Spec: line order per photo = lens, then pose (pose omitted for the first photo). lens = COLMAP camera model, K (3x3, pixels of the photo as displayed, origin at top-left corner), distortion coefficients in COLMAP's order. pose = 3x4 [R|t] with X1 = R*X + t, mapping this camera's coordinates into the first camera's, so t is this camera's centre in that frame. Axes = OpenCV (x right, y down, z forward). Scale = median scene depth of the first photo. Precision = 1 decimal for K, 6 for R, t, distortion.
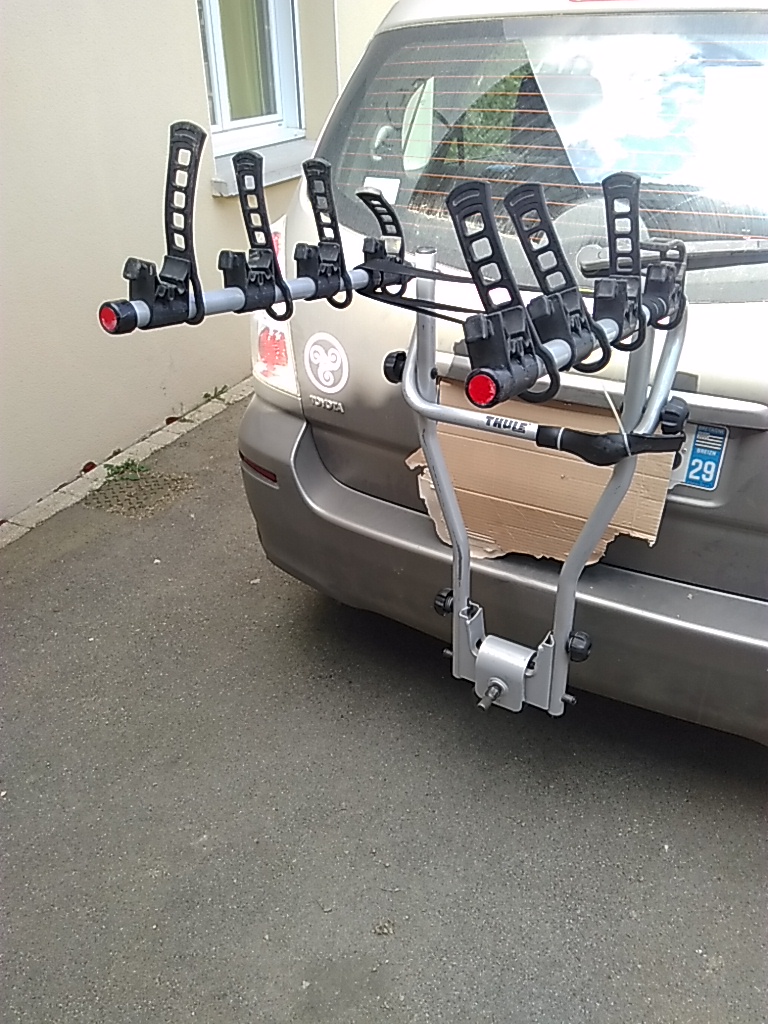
lens RADIAL K [[851.9, 0, 384.0], [0, 851.9, 512.0], [0, 0, 1]] dist [0.118253, -0.185519]
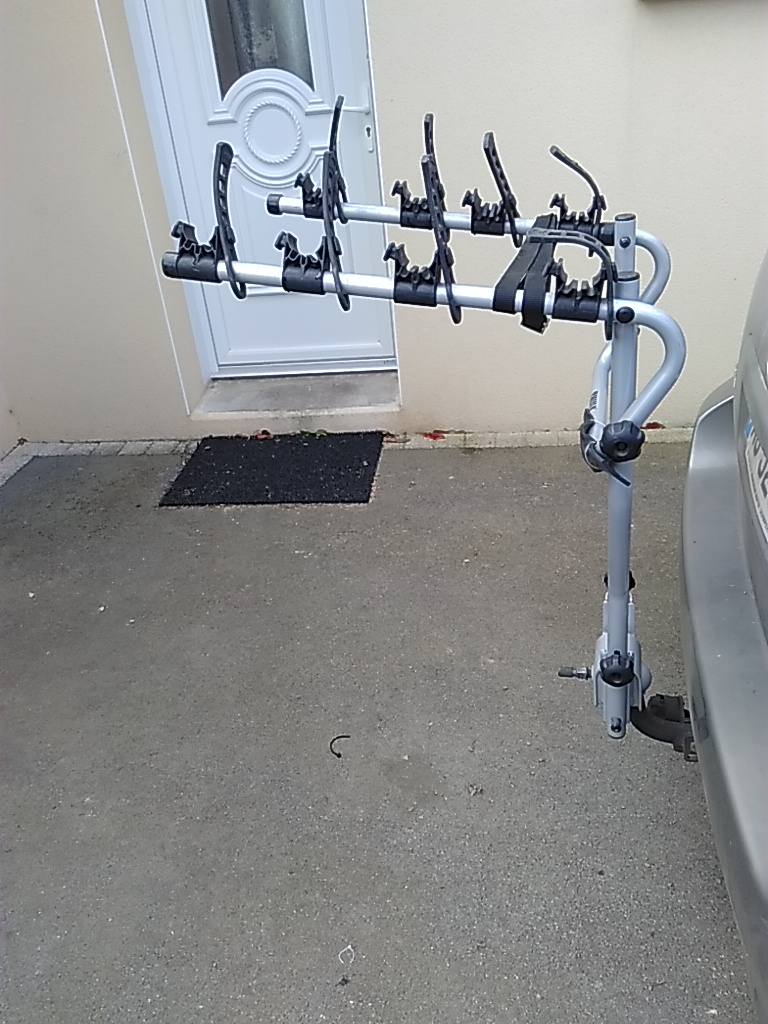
lens RADIAL K [[851.9, 0, 384.0], [0, 851.9, 512.0], [0, 0, 1]] dist [0.118253, -0.185519]
pose [[0.305683, 0.461882, -0.832600, 0.746105], [-0.392672, 0.857784, 0.331686, -0.176888], [0.867391, 0.225548, 0.443578, 0.286161]]
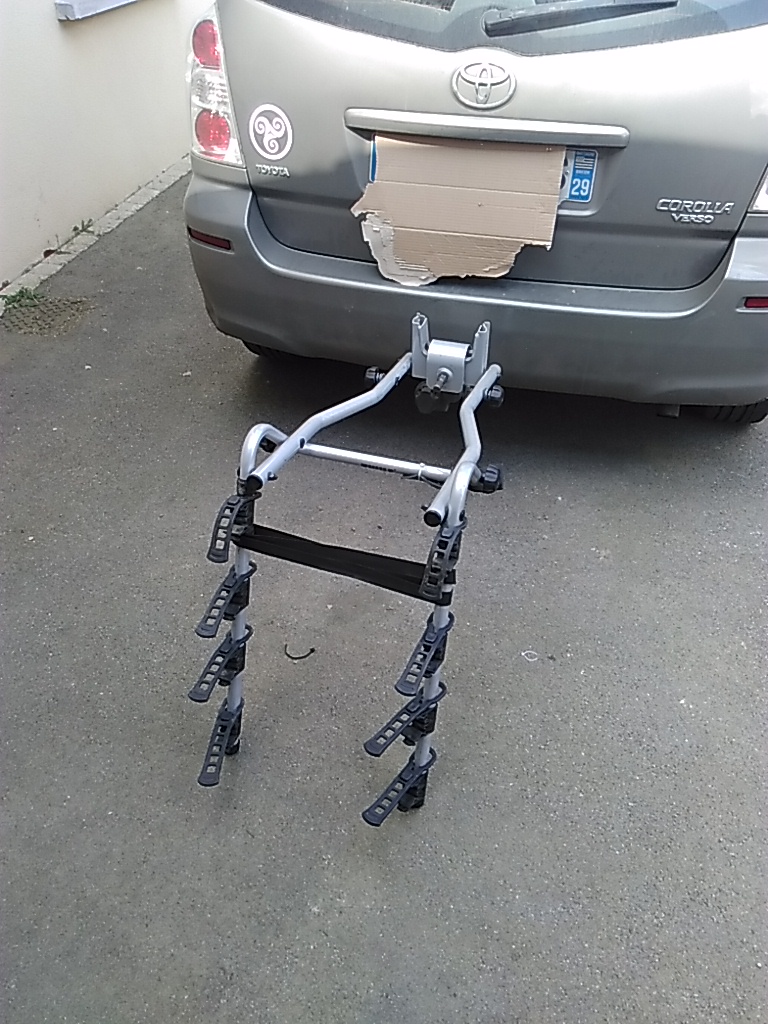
lens RADIAL K [[844.6, 0, 384.0], [0, 844.6, 512.0], [0, 0, 1]] dist [0.160135, -0.303884]
pose [[0.971087, -0.131691, 0.199118, -0.233339], [0.103081, 0.983627, 0.147823, 0.192804], [-0.215325, -0.123024, 0.968762, -0.269744]]
